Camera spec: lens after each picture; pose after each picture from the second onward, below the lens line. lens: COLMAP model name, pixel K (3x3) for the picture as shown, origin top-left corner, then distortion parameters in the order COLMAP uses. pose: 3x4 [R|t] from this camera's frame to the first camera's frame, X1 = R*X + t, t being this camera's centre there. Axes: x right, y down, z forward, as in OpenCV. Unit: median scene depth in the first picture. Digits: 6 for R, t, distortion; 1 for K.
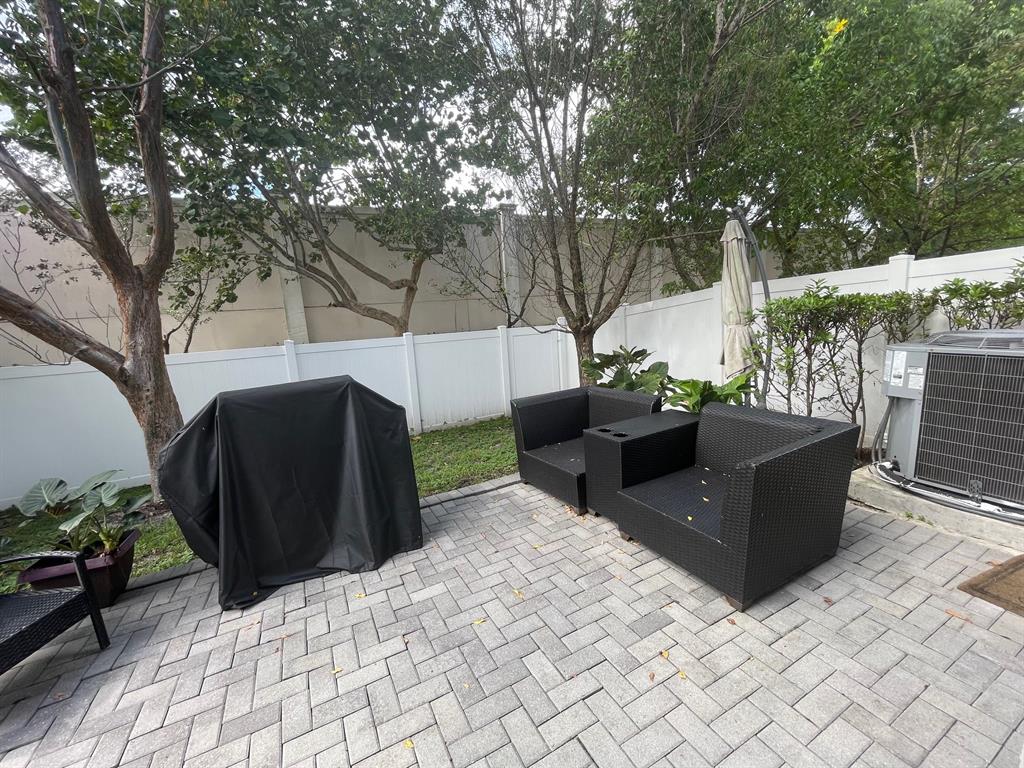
lens RADIAL K [[413.5, 0, 509.1], [0, 413.5, 389.6], [0, 0, 1]] dist [-0.003220, -0.000311]
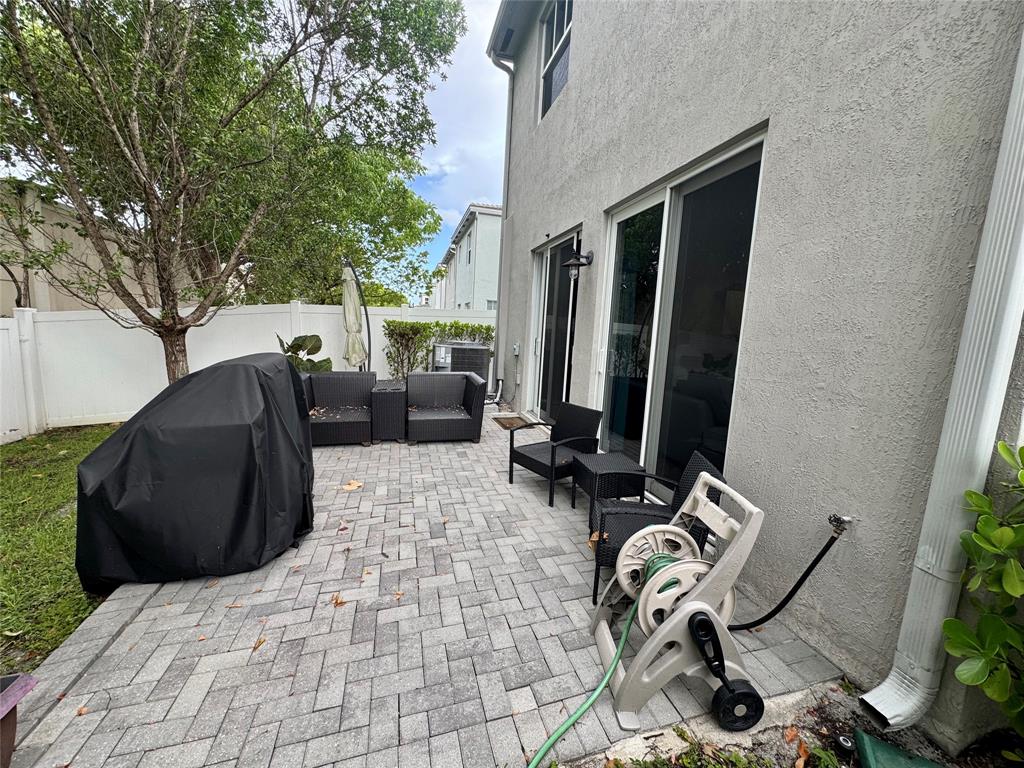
lens RADIAL K [[409.8, 0, 515.5], [0, 409.8, 384.5], [0, 0, 1]] dist [-0.001713, -0.000386]
pose [[0.189239, -0.060078, 0.980091, -1.769574], [0.113139, 0.992813, 0.039013, 0.104494], [-0.975391, 0.103504, 0.194676, 0.186410]]
